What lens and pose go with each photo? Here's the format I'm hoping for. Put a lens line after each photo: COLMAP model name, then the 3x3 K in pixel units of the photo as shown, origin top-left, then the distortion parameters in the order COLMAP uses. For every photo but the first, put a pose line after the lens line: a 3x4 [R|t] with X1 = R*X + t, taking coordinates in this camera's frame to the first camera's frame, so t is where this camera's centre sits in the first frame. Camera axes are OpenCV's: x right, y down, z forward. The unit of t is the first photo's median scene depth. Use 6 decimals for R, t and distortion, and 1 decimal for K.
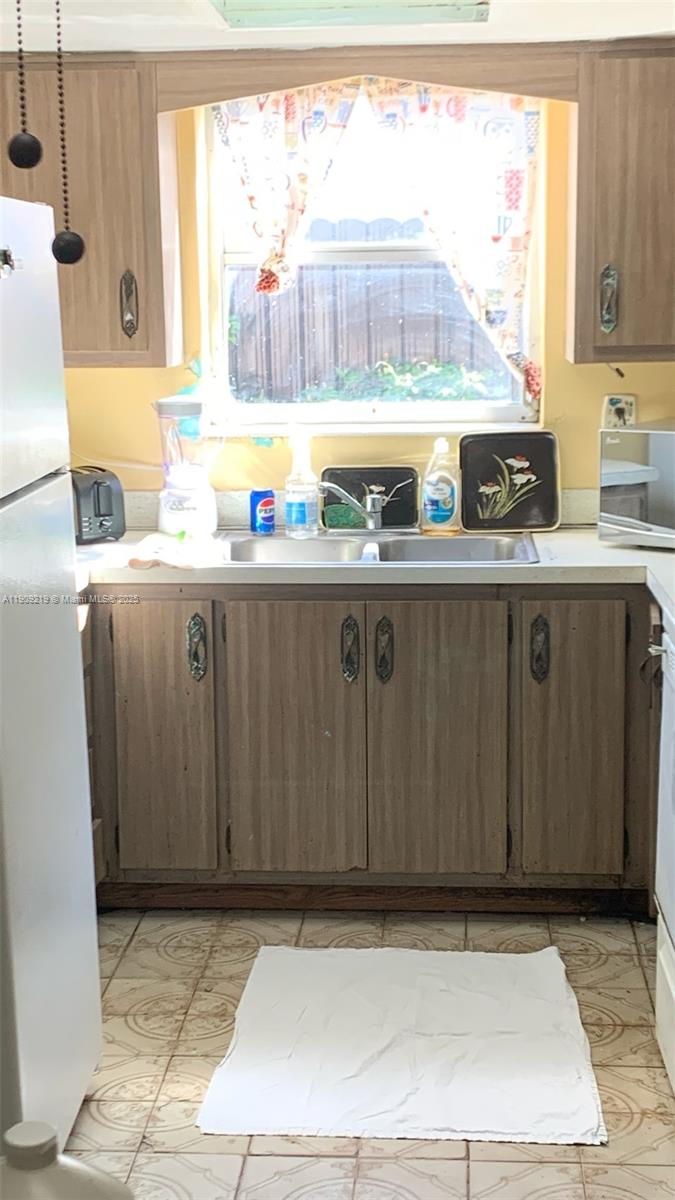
lens RADIAL K [[1798.5, 0, 344.7], [0, 1798.5, 609.7], [0, 0, 1]] dist [0.127063, 0.000000]
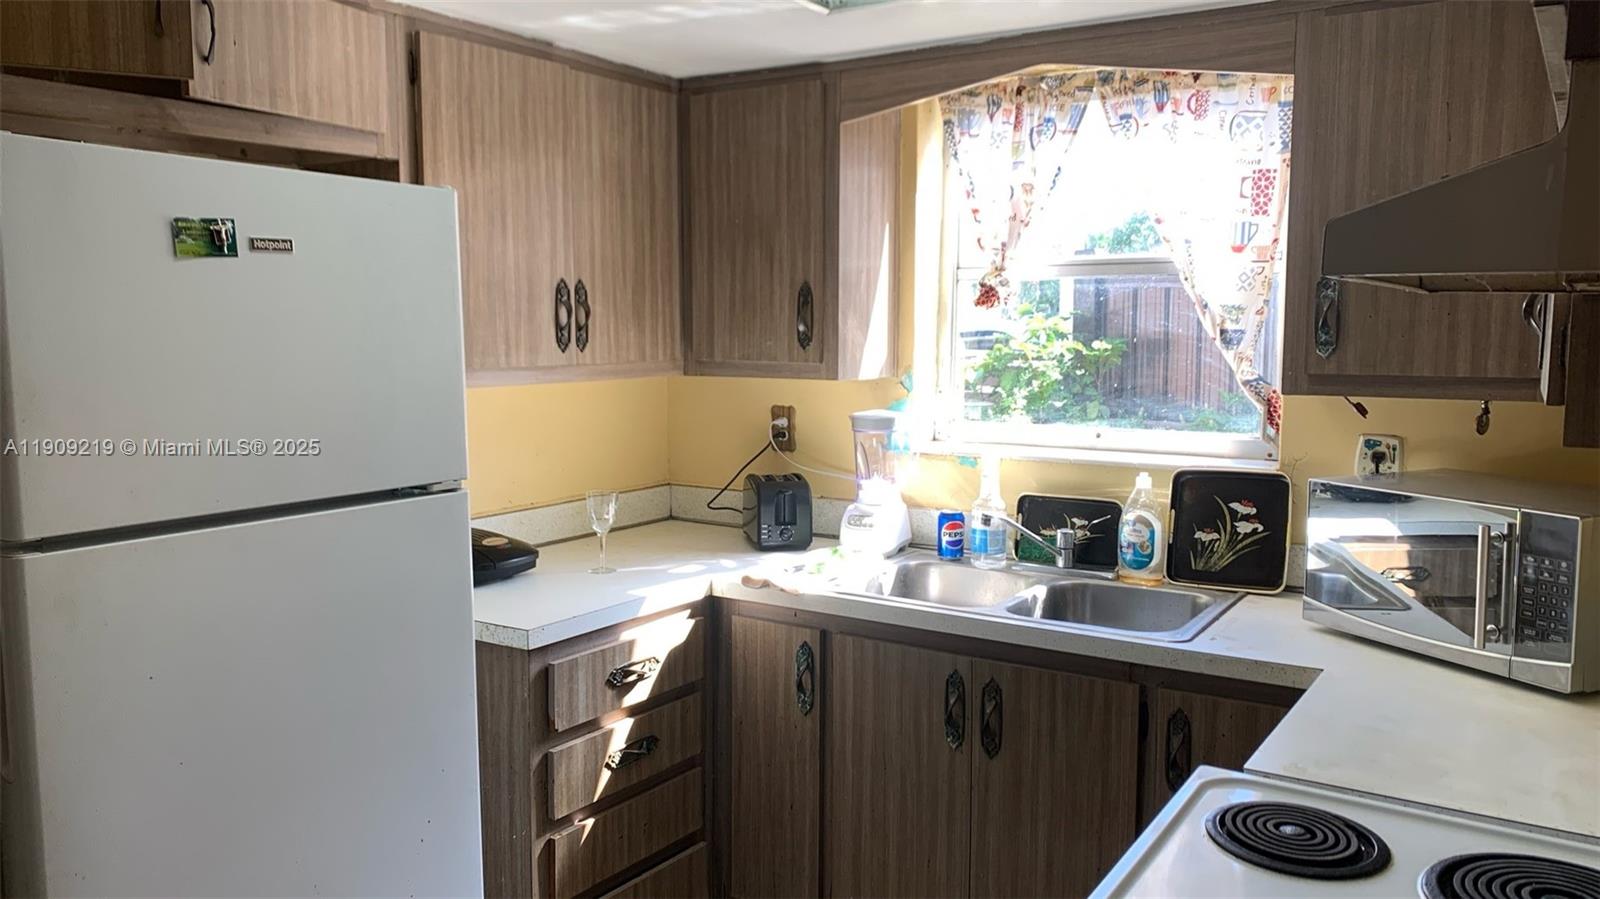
lens RADIAL K [[1233.1, 0, 790.9], [0, 1233.1, 446.8], [0, 0, 1]] dist [0.044516, -0.056753]
pose [[0.871211, 0.065590, -0.486507, 0.194224], [-0.104766, 0.993045, -0.053727, -0.057453], [0.479599, 0.097777, 0.872023, 0.396085]]
